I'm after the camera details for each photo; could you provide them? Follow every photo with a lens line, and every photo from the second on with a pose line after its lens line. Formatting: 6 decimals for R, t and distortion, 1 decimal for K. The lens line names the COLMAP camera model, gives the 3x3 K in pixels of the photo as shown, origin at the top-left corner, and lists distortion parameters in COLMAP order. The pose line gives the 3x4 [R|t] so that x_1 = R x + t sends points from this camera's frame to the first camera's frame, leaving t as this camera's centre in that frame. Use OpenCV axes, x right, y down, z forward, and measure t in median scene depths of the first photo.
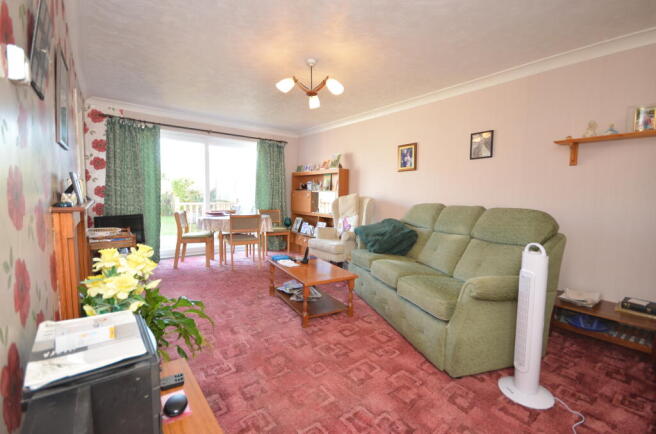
lens RADIAL K [[289.6, 0, 325.4], [0, 289.6, 224.1], [0, 0, 1]] dist [-0.000006, 0.000139]
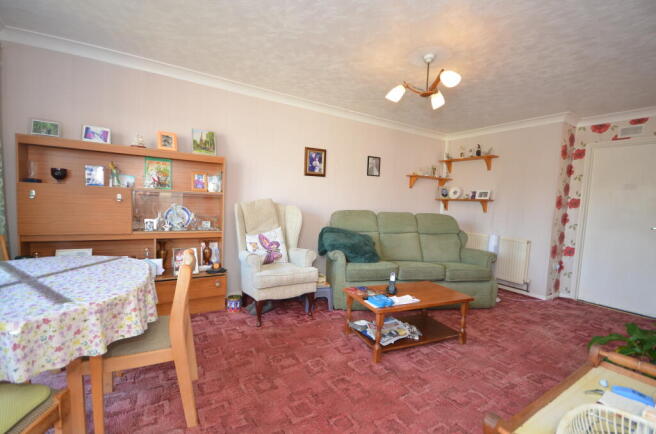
lens RADIAL K [[289.6, 0, 325.4], [0, 289.6, 224.1], [0, 0, 1]] dist [-0.000006, 0.000139]
pose [[0.105228, -0.109015, 0.988455, -0.711883], [0.049204, 0.993326, 0.104315, -0.125955], [-0.993230, 0.037659, 0.109890, 0.885858]]
